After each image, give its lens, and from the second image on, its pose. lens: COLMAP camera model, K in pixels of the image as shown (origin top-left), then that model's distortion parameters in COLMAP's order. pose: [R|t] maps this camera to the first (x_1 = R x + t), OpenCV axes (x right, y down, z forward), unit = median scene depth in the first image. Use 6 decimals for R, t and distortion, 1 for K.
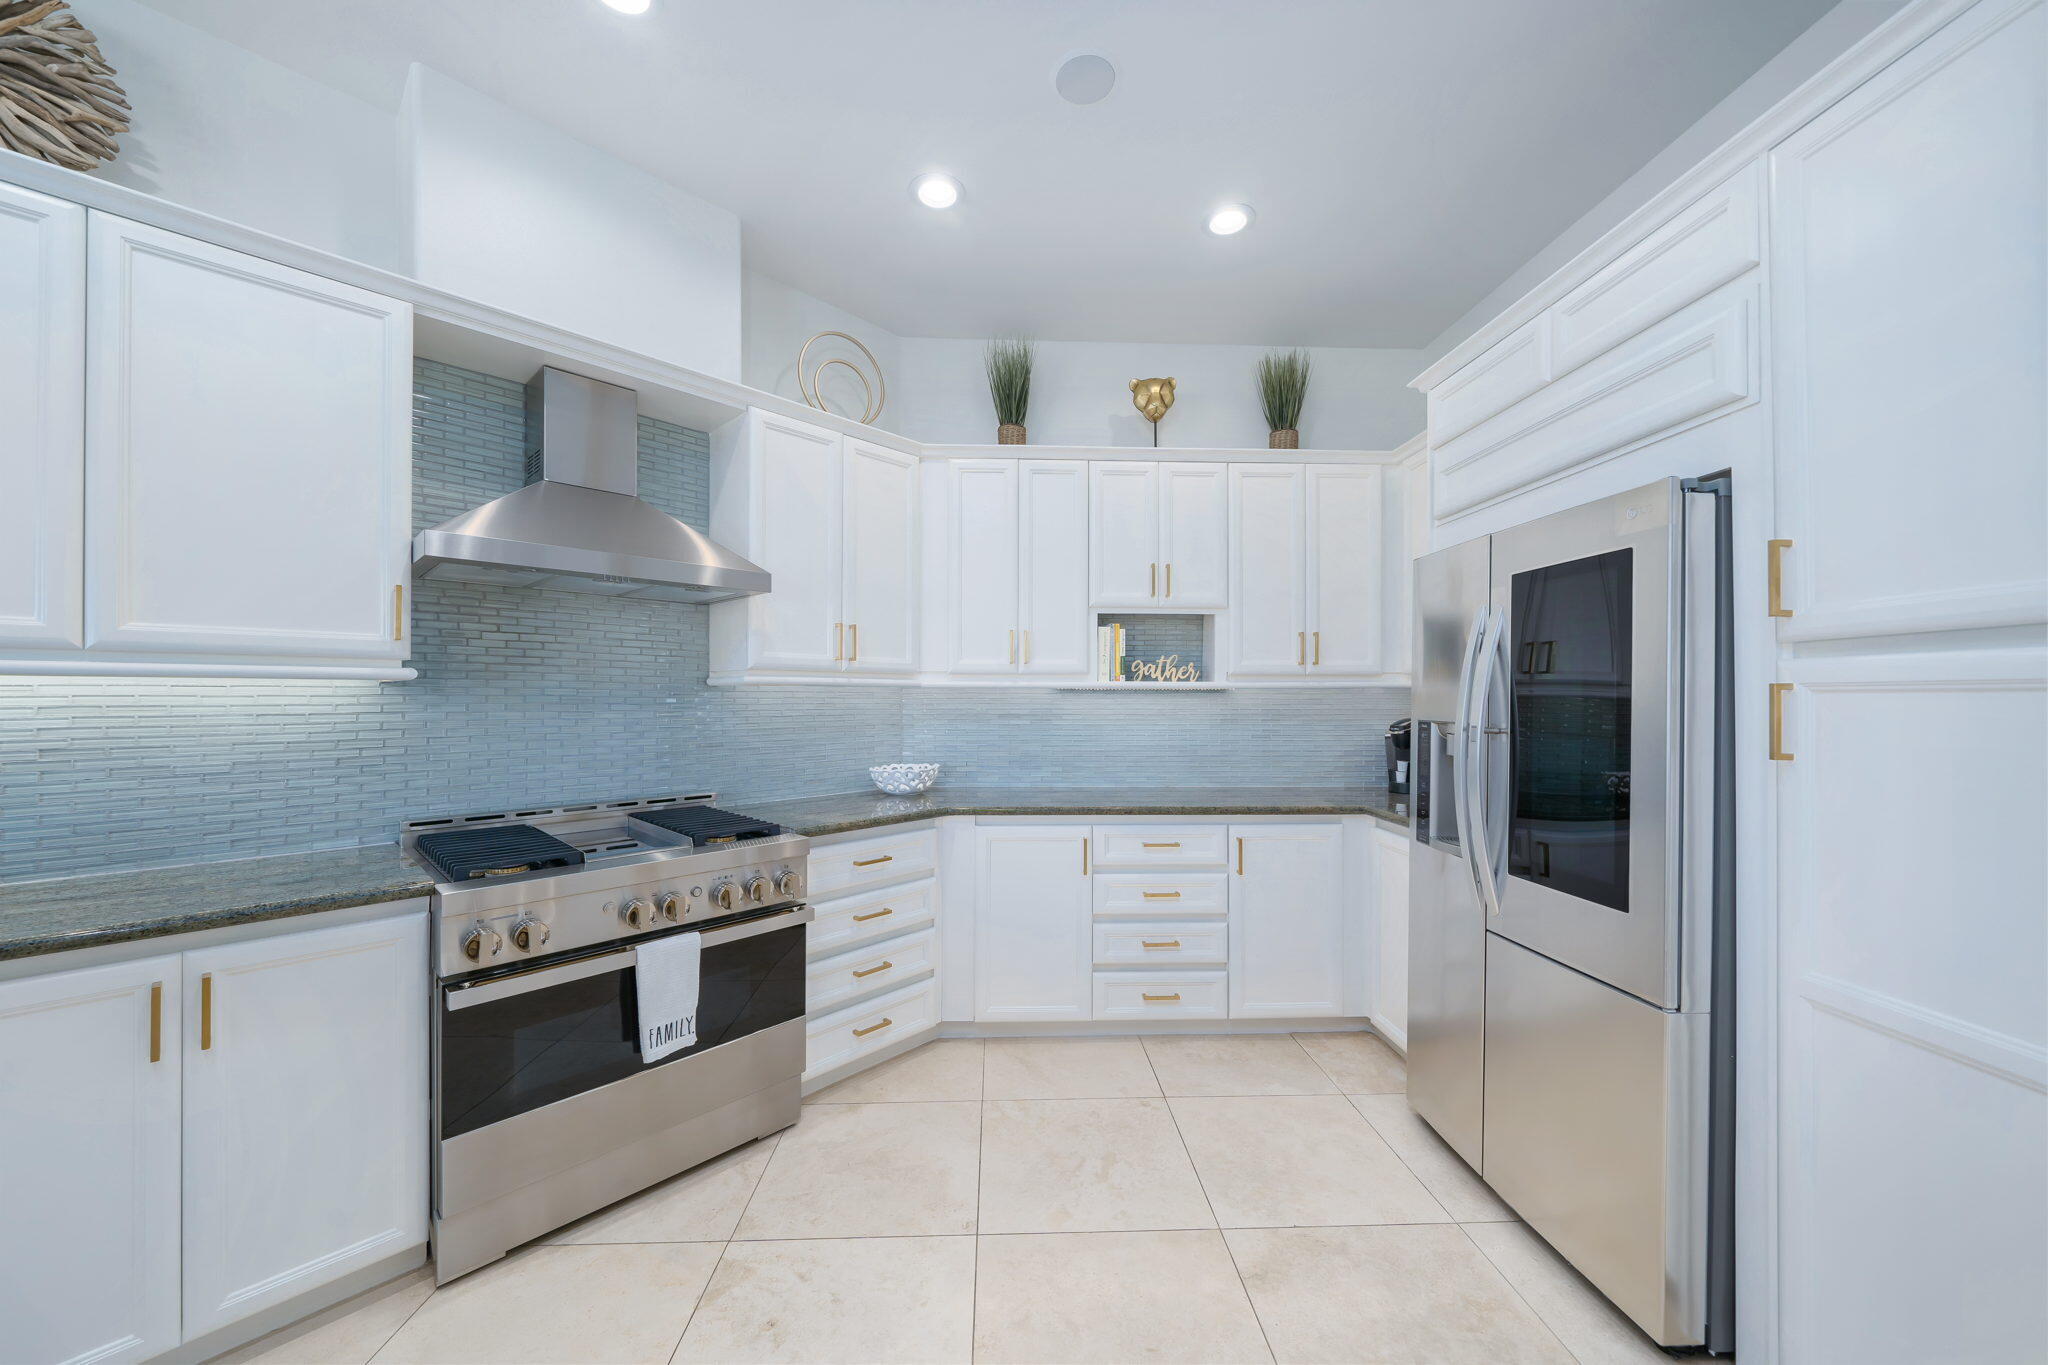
lens RADIAL K [[742.1, 0, 1019.3], [0, 742.1, 692.6], [0, 0, 1]] dist [-0.001849, -0.000188]
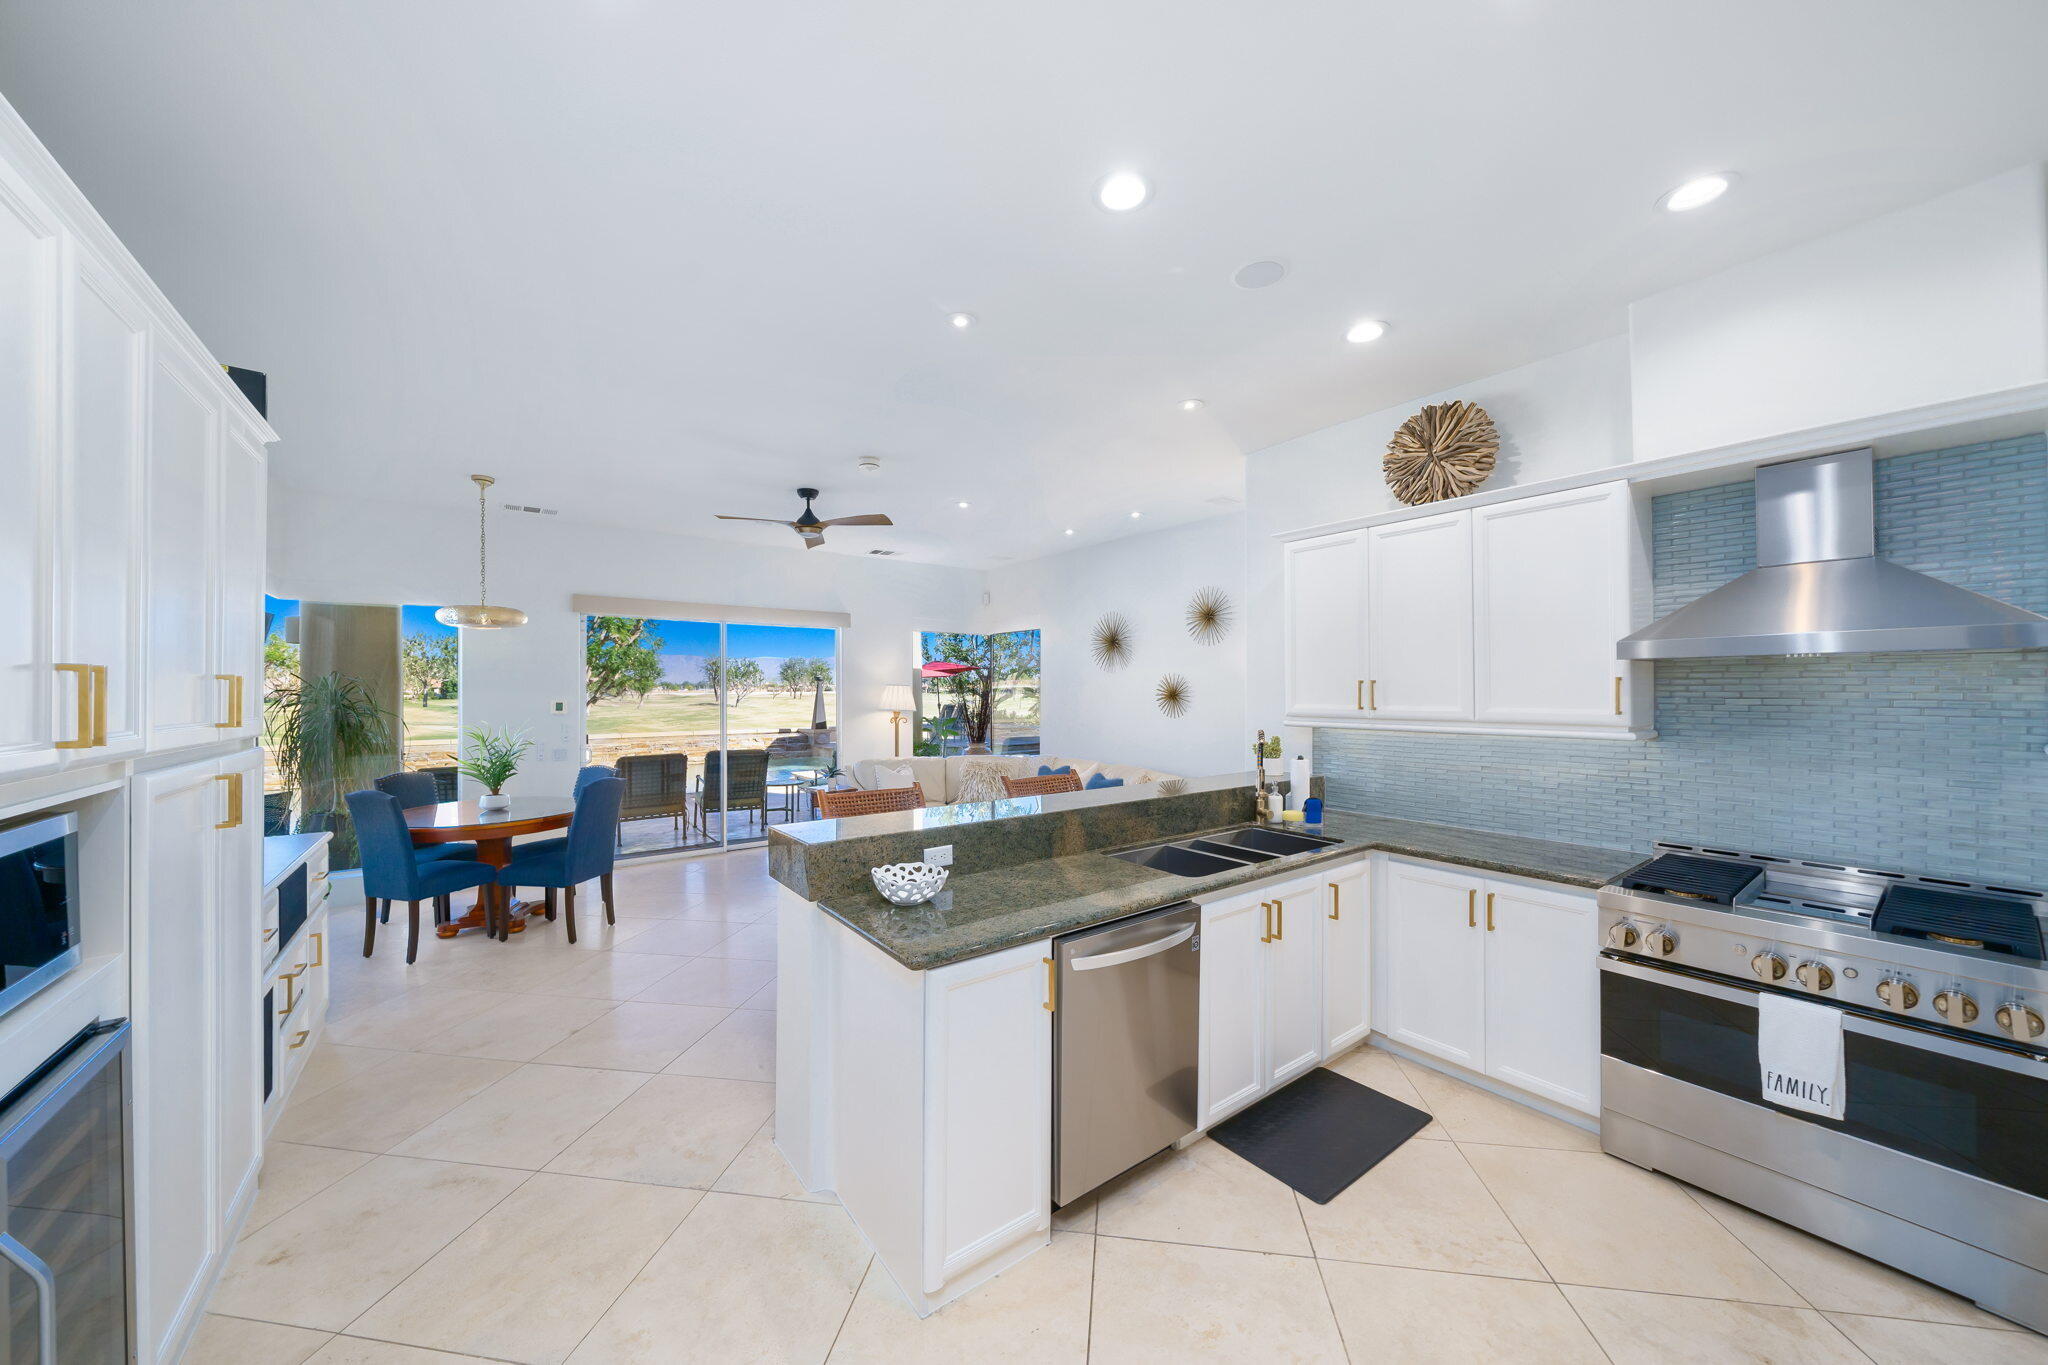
lens RADIAL K [[716.1, 0, 1029.5], [0, 716.1, 686.4], [0, 0, 1]] dist [-0.000985, -0.000258]
pose [[-0.170378, -0.006741, -0.985356, 0.708073], [0.008342, 0.999931, -0.008283, -0.116145], [0.985343, -0.009631, -0.170310, 0.090098]]
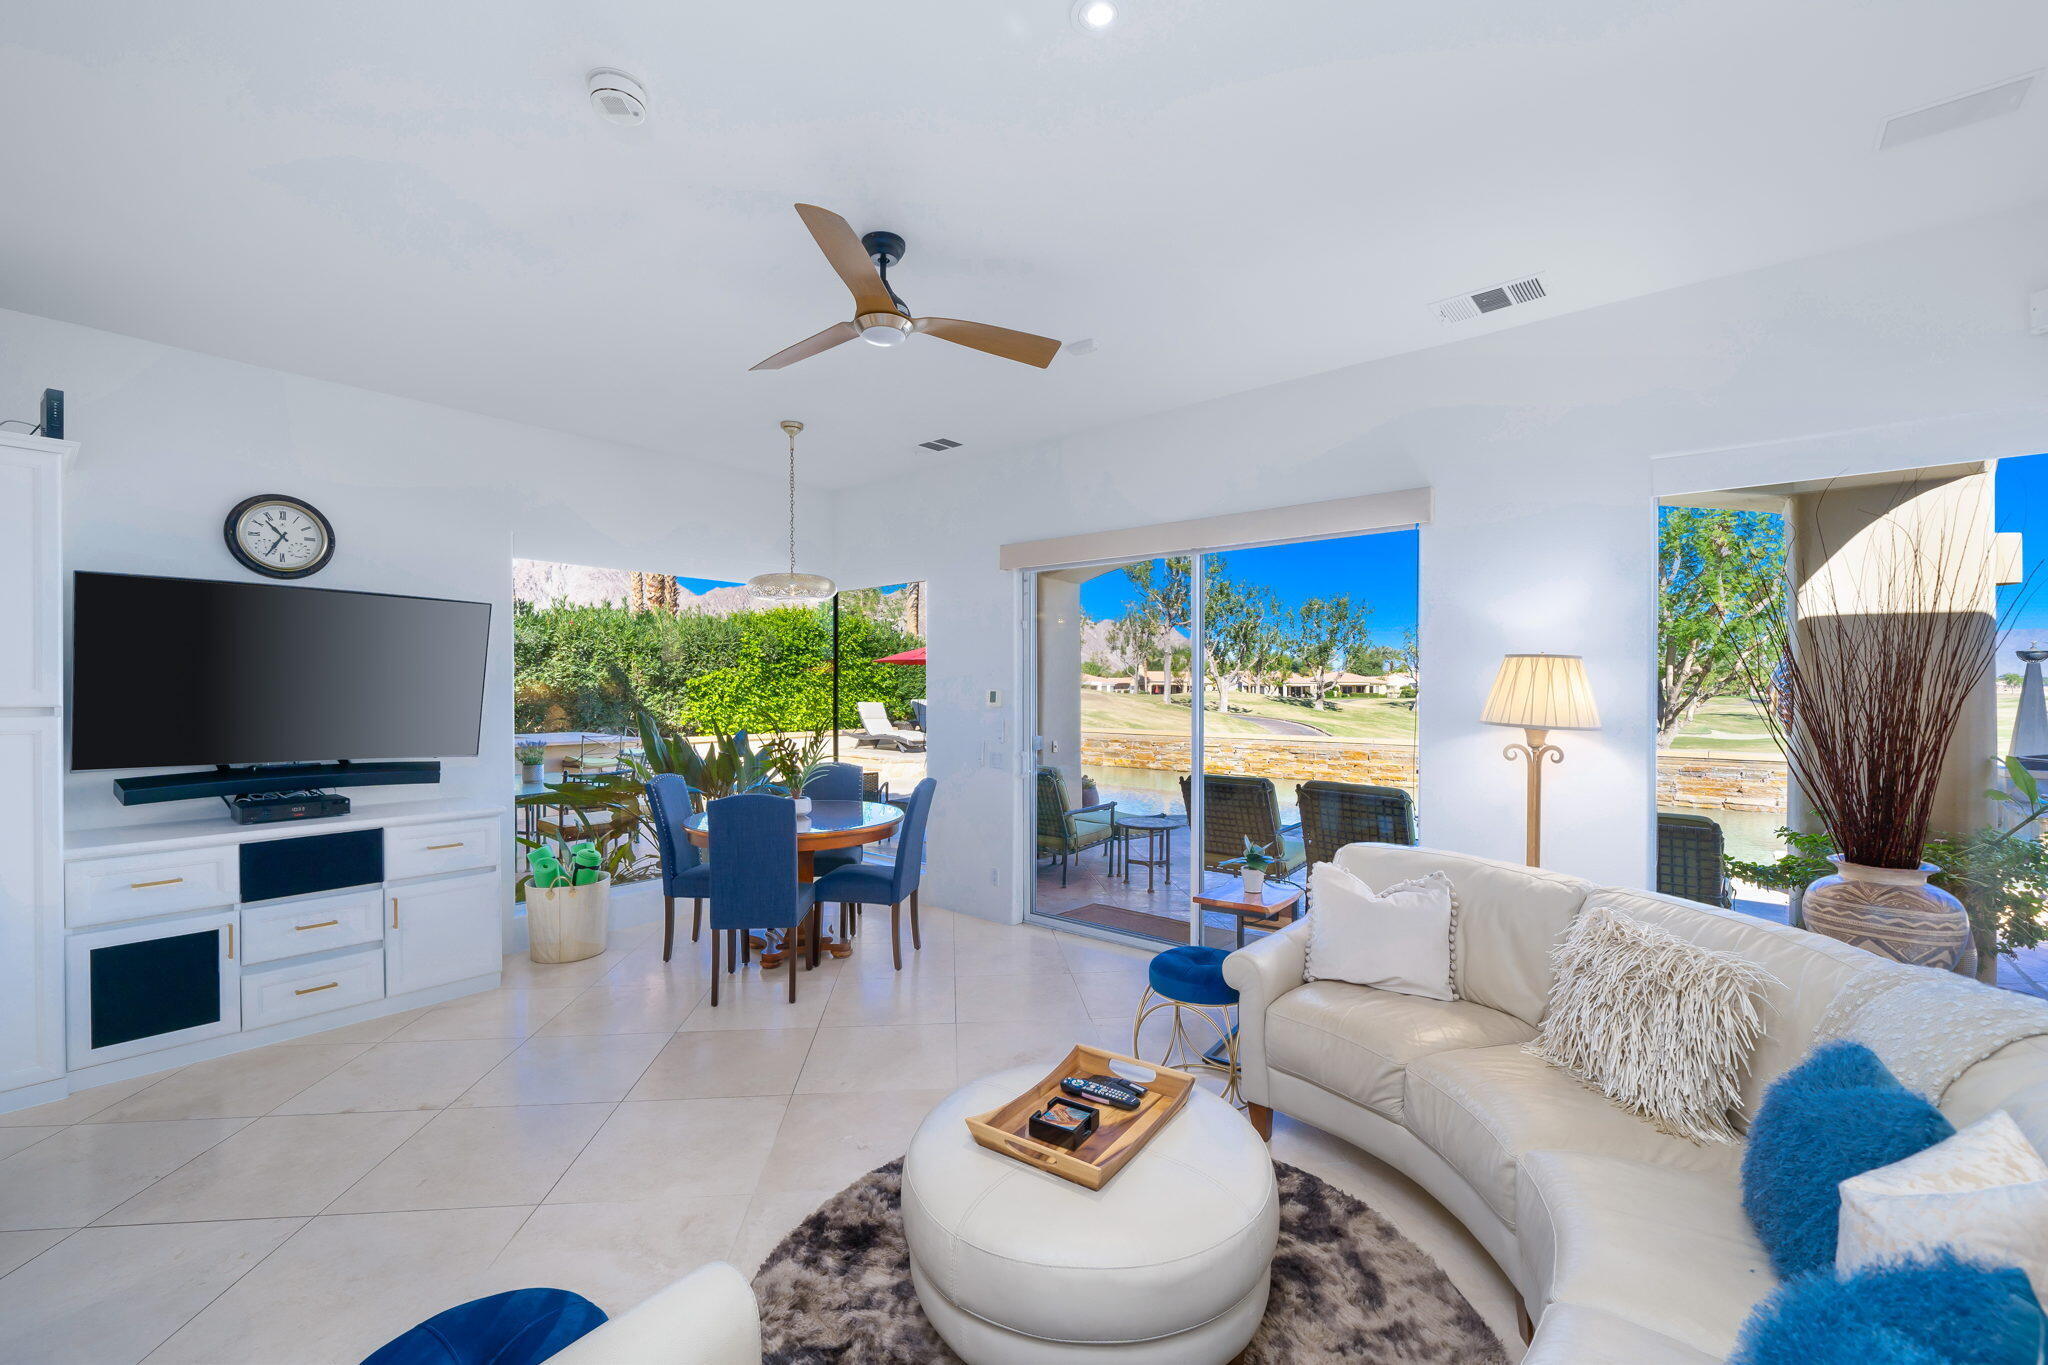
lens RADIAL K [[844.1, 0, 1024.0], [0, 844.1, 682.5], [0, 0, 1]] dist [-0.000387, -0.000046]
pose [[-0.997656, -0.005415, -0.068212, -1.856866], [-0.004810, 0.999948, -0.009029, -0.091121], [0.068257, -0.008680, -0.997630, 0.345080]]
